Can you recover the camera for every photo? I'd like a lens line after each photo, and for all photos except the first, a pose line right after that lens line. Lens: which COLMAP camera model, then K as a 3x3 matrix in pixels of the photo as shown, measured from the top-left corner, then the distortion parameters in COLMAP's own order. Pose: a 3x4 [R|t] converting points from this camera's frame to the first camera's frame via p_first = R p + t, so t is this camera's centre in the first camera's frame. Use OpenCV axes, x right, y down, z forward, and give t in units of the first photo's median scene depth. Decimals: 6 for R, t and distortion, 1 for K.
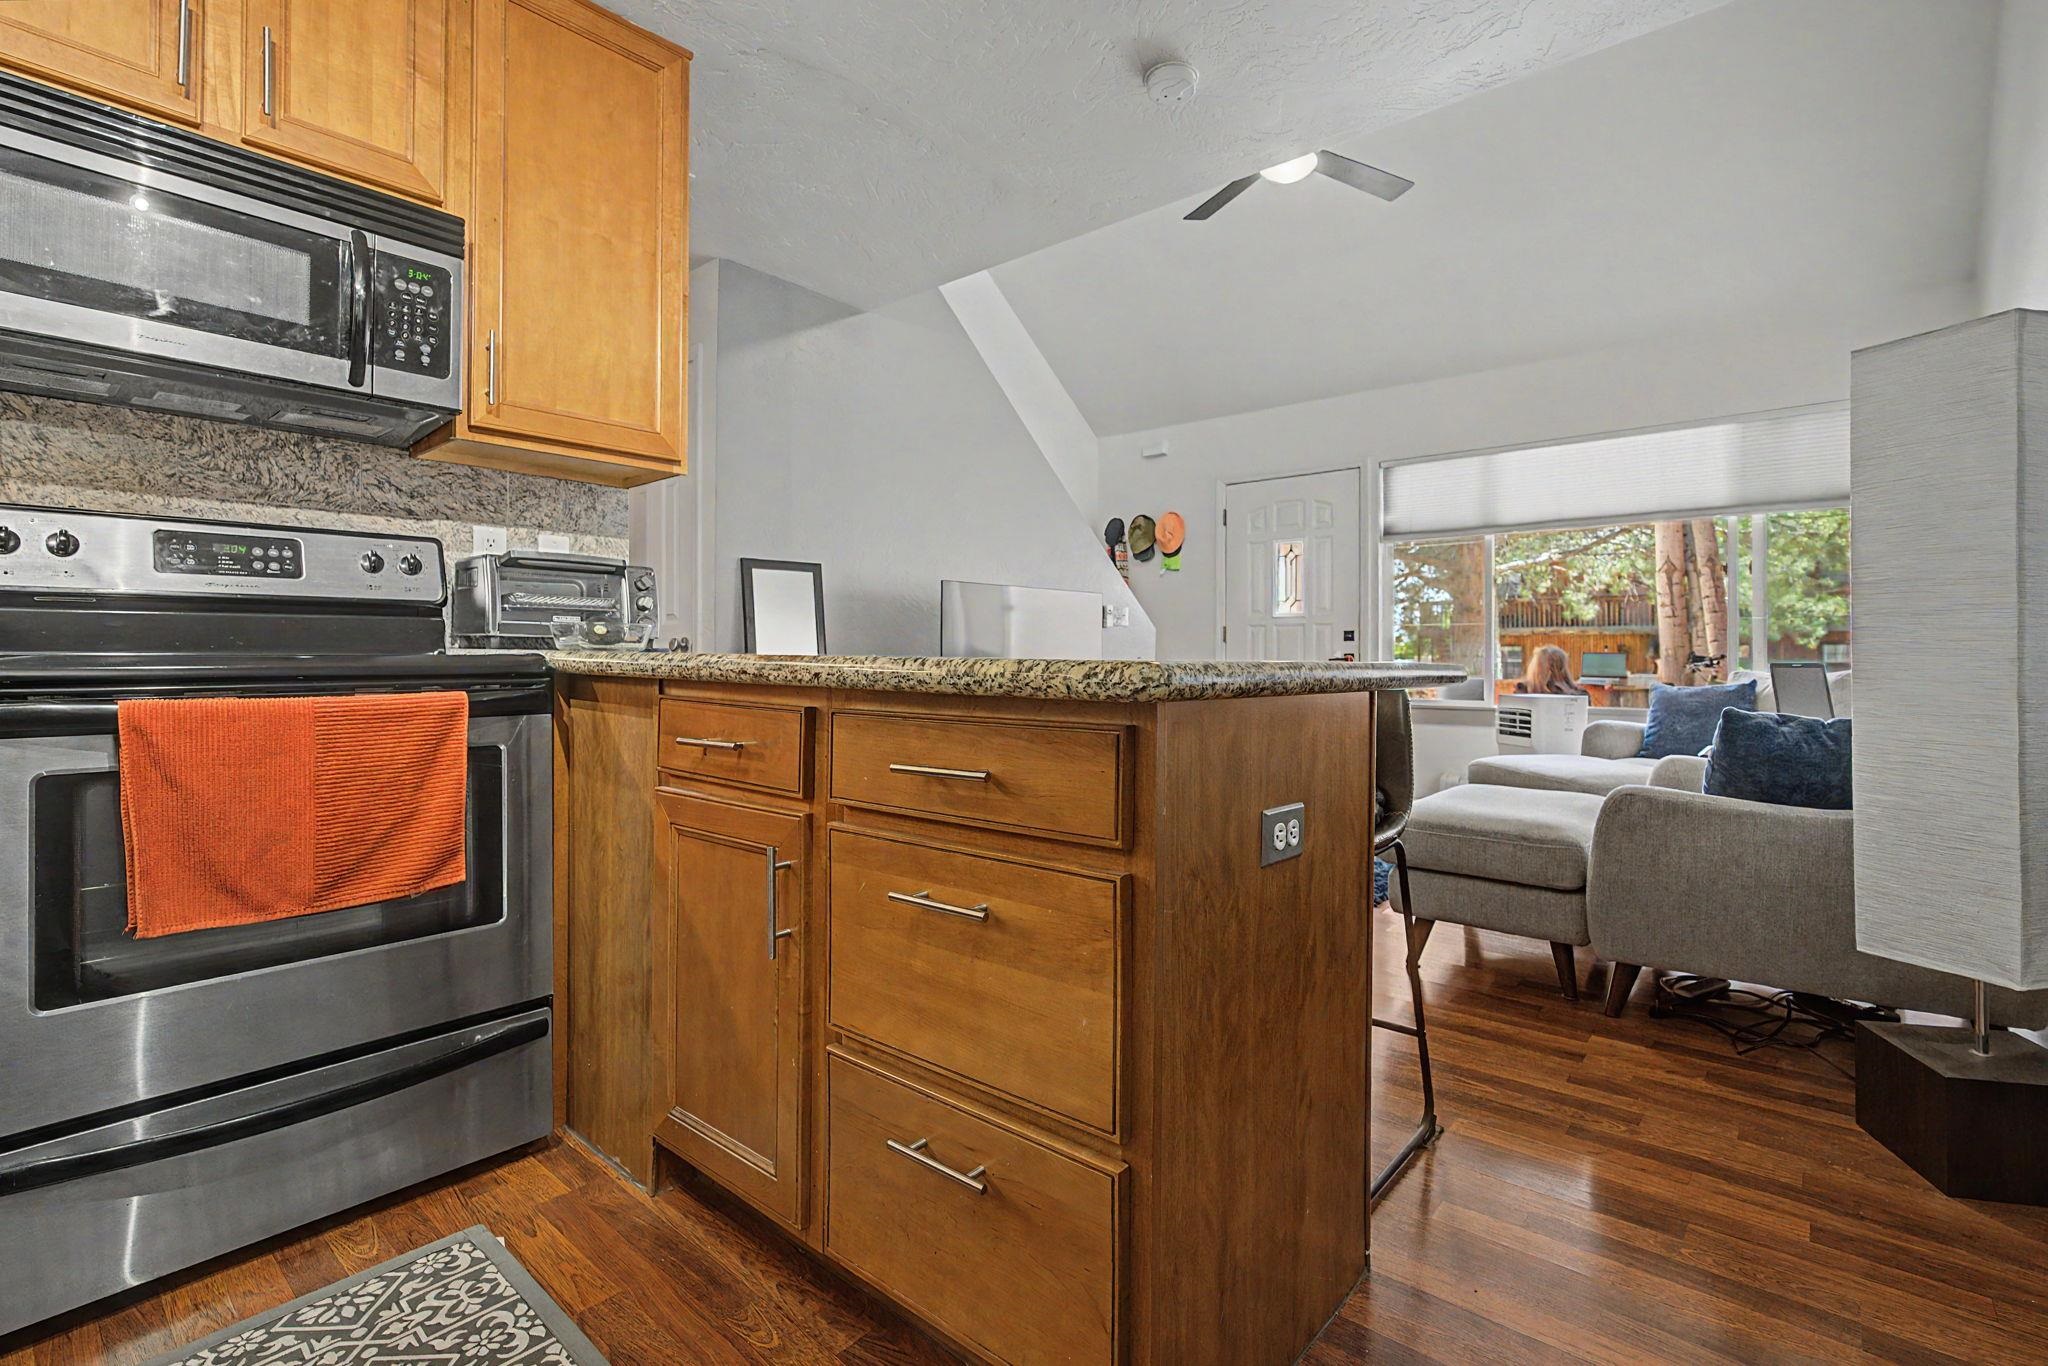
lens RADIAL K [[964.6, 0, 1013.0], [0, 964.6, 645.4], [0, 0, 1]] dist [0.008137, 0.000177]
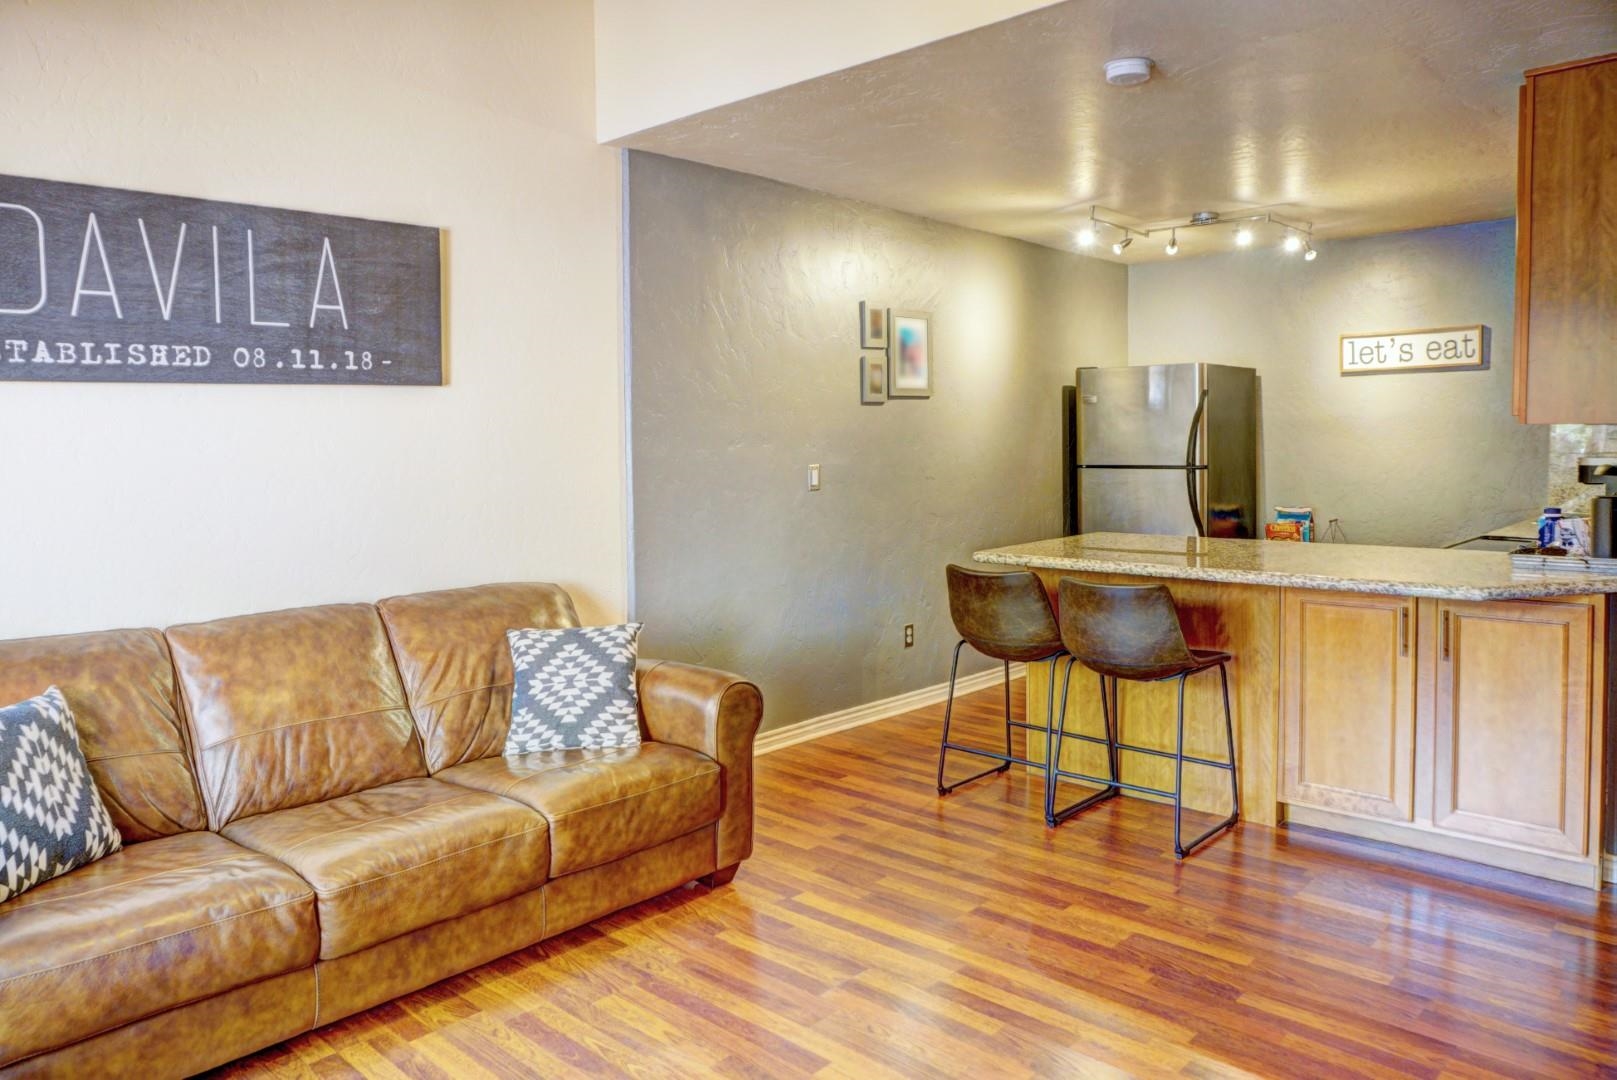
lens RADIAL K [[1107.9, 0, 810.4], [0, 1107.9, 492.6], [0, 0, 1]] dist [-0.048159, 0.031572]
pose [[-0.999661, 0.006743, 0.025162, 0.672859], [0.007739, 0.999182, 0.039695, -0.194625], [-0.024874, 0.039876, -0.998895, 3.083720]]
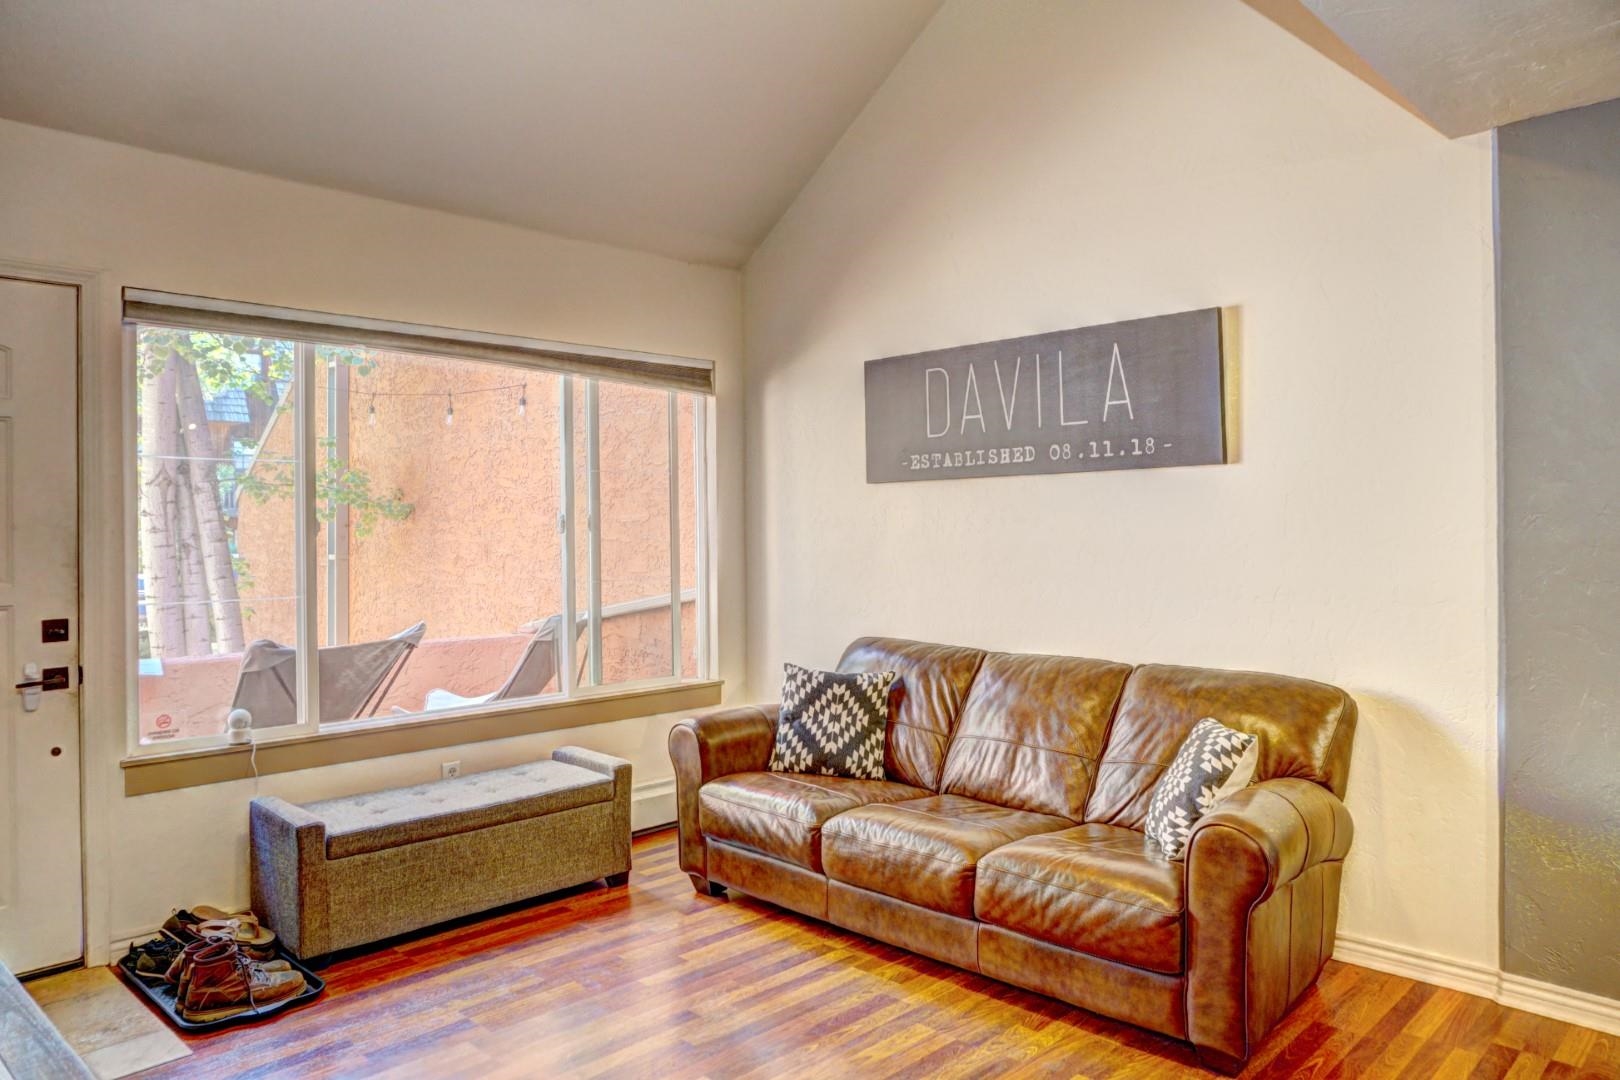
lens RADIAL K [[1133.4, 0, 808.1], [0, 1133.4, 510.8], [0, 0, 1]] dist [-0.014007, 0.007085]
pose [[0.053026, 0.007671, 0.998564, -0.593109], [-0.005615, 0.999957, -0.007383, -0.207979], [-0.998577, -0.005216, 0.053067, 1.833590]]
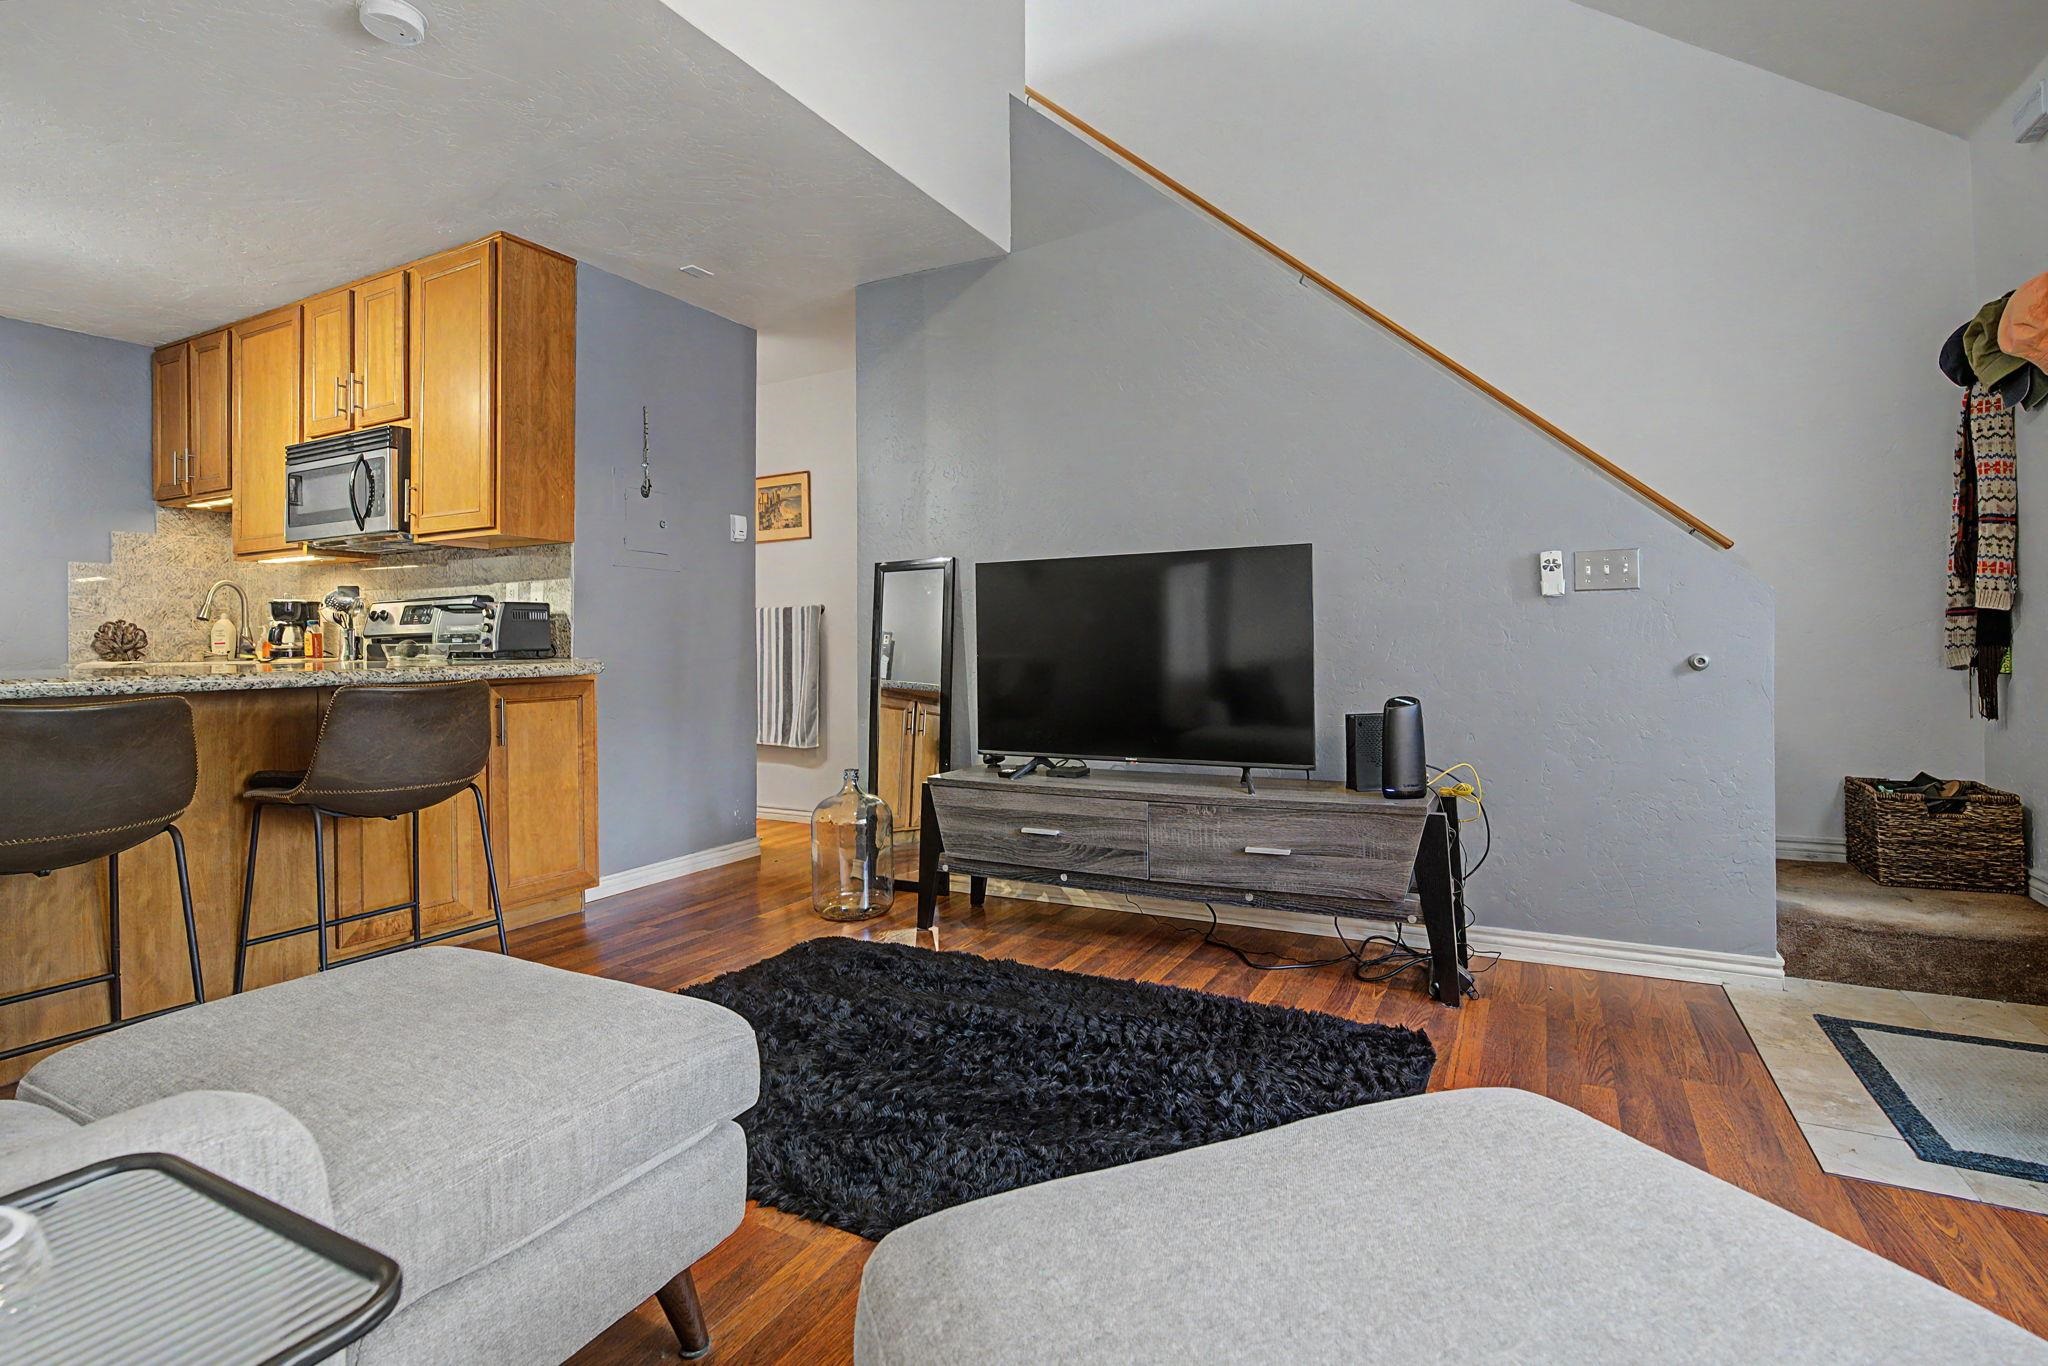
lens RADIAL K [[990.7, 0, 1017.7], [0, 990.7, 642.6], [0, 0, 1]] dist [-0.003320, -0.000491]
pose [[0.221328, -0.008766, -0.975160, 1.568875], [0.022730, 0.999734, -0.003828, 0.003982], [0.974934, -0.021318, 0.221469, 1.796120]]
